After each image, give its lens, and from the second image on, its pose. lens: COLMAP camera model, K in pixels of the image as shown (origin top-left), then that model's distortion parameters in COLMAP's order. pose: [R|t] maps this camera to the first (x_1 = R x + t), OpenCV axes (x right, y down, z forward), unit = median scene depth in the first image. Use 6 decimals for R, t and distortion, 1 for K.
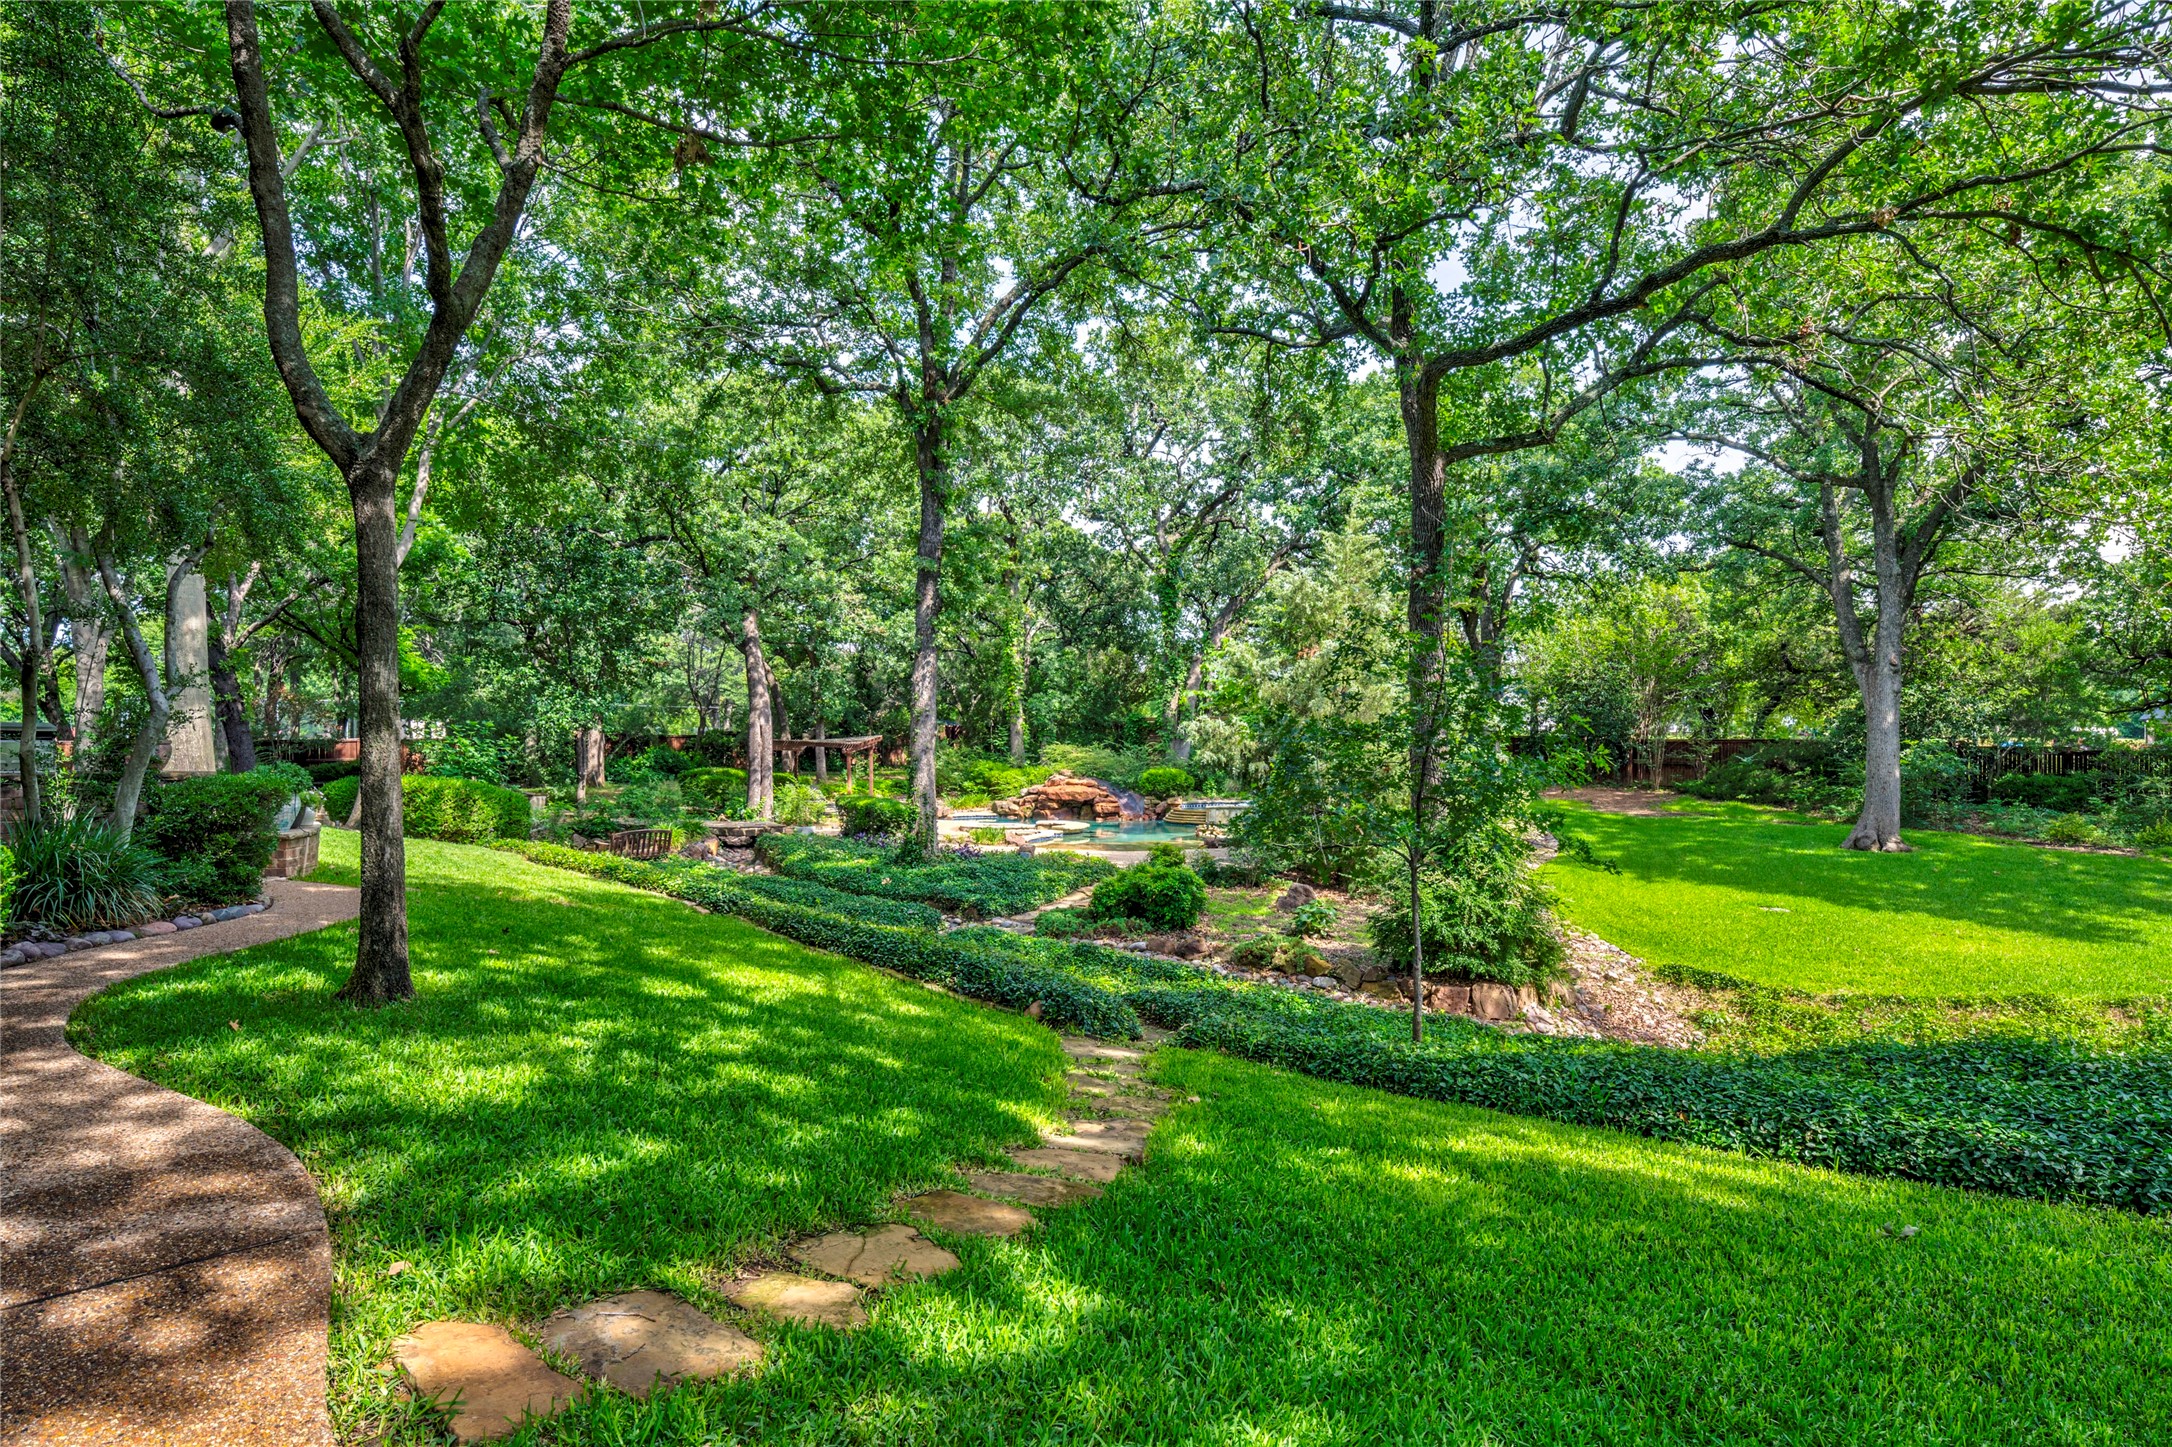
lens RADIAL K [[1183.7, 0, 1088.2], [0, 1183.7, 728.2], [0, 0, 1]] dist [-0.007840, -0.004262]
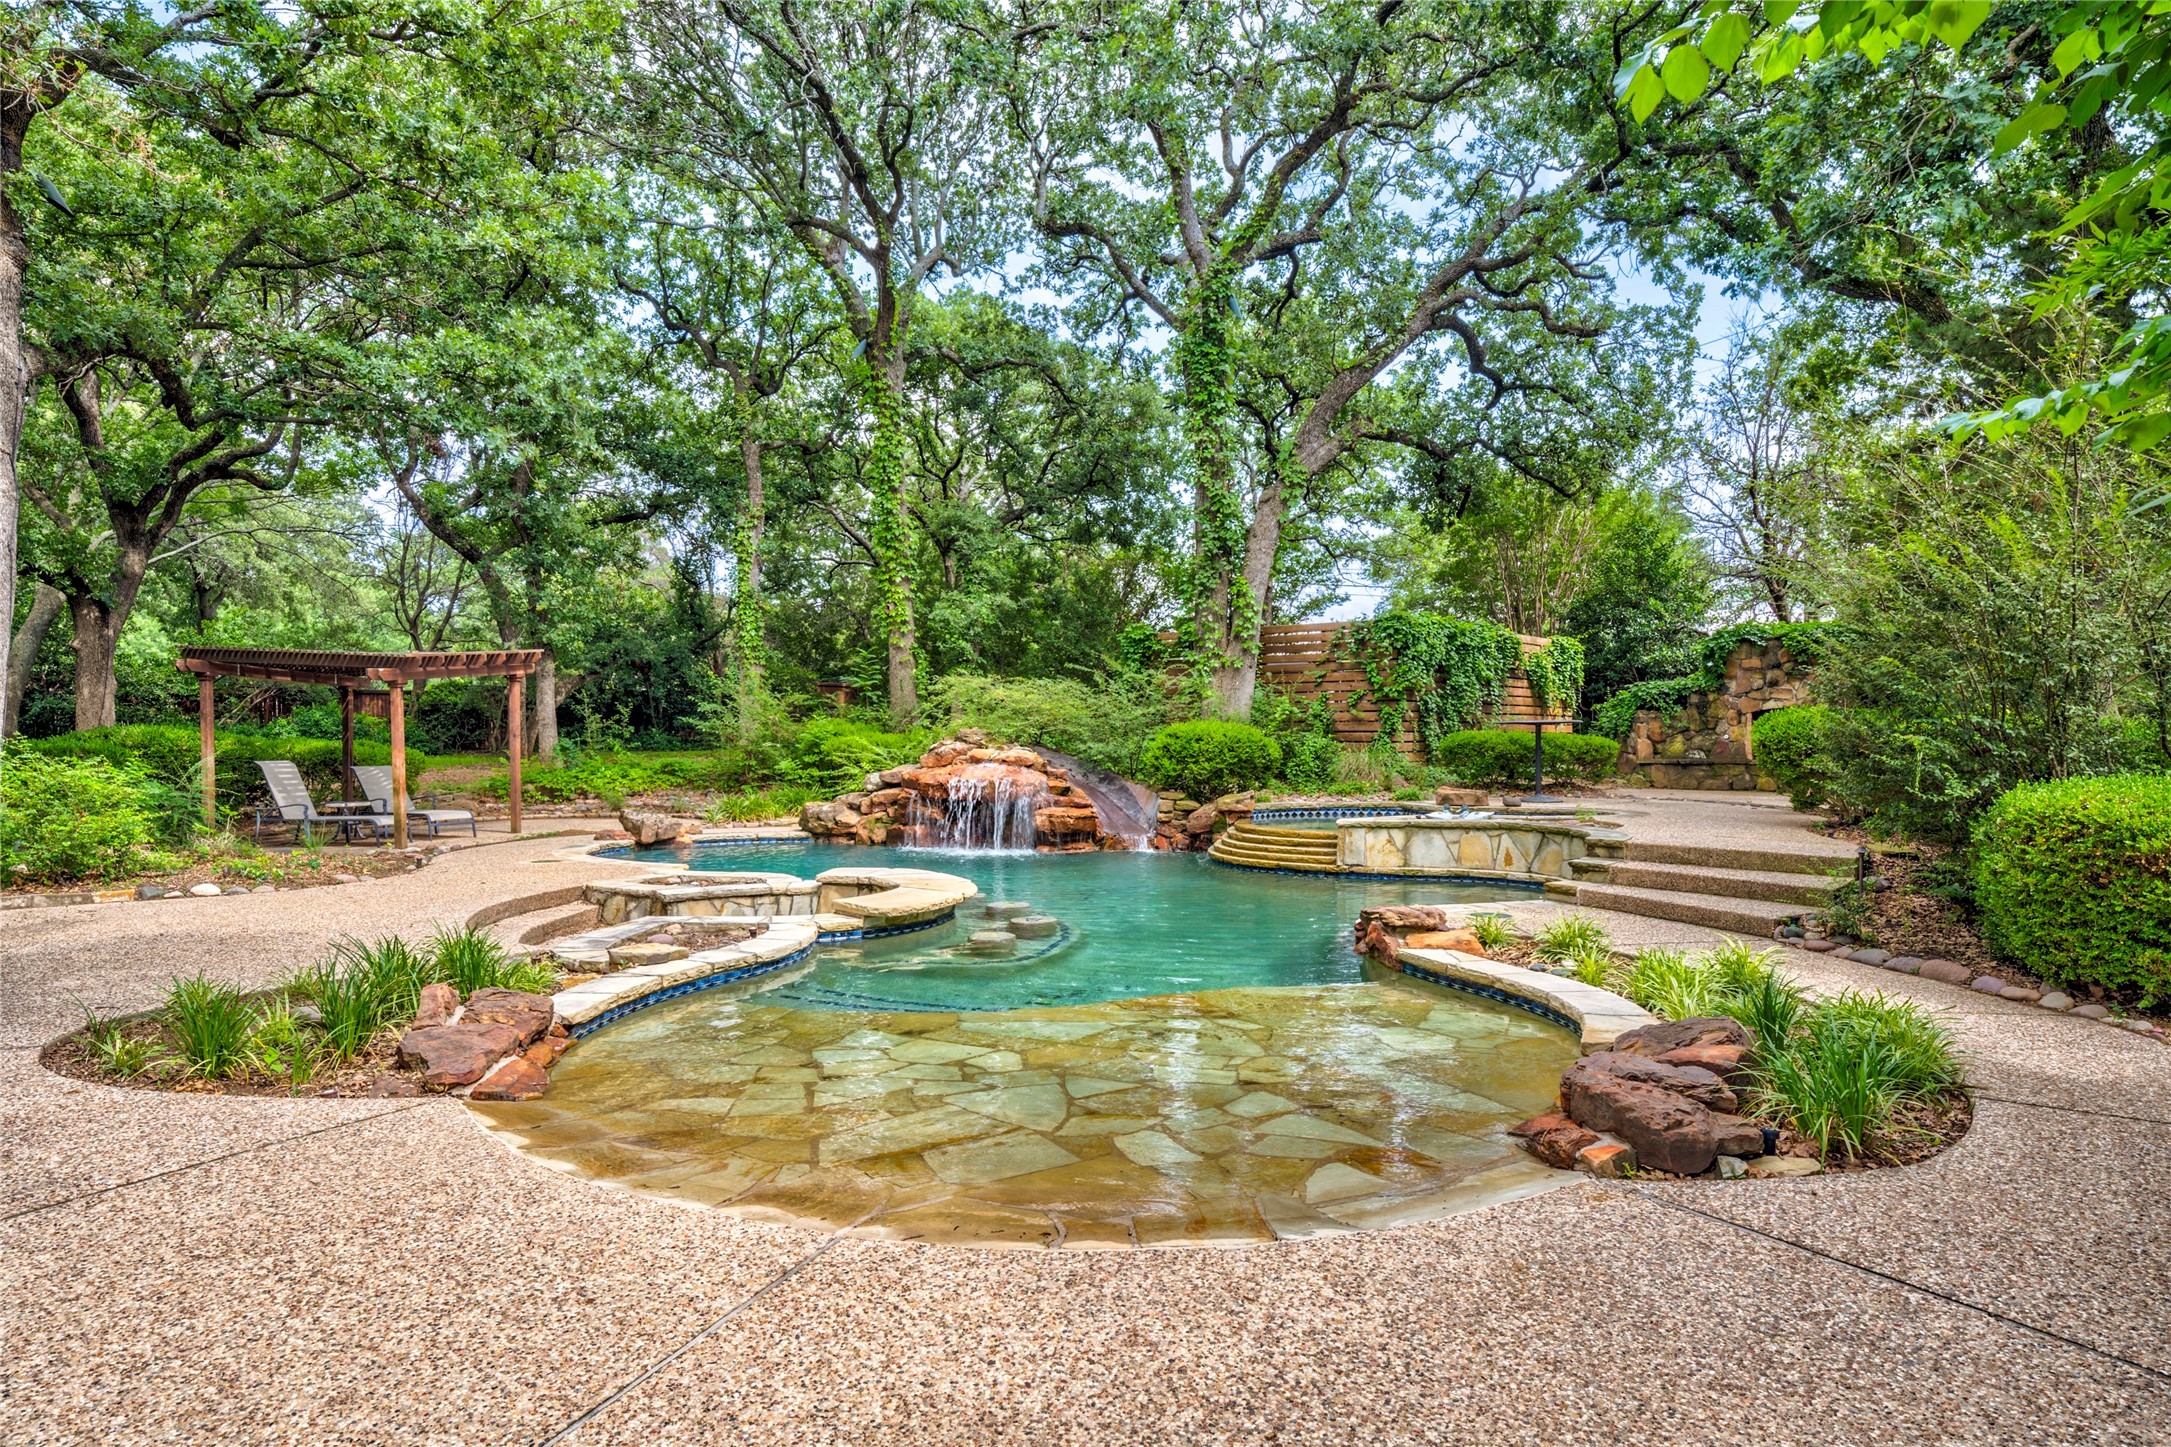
lens RADIAL K [[1183.2, 0, 1091.8], [0, 1183.2, 728.8], [0, 0, 1]] dist [-0.007840, -0.004262]
pose [[0.999993, -0.003112, -0.002192, 0.025011], [0.003127, 0.999971, 0.007010, 0.032432], [0.002171, -0.007017, 0.999973, 0.579051]]
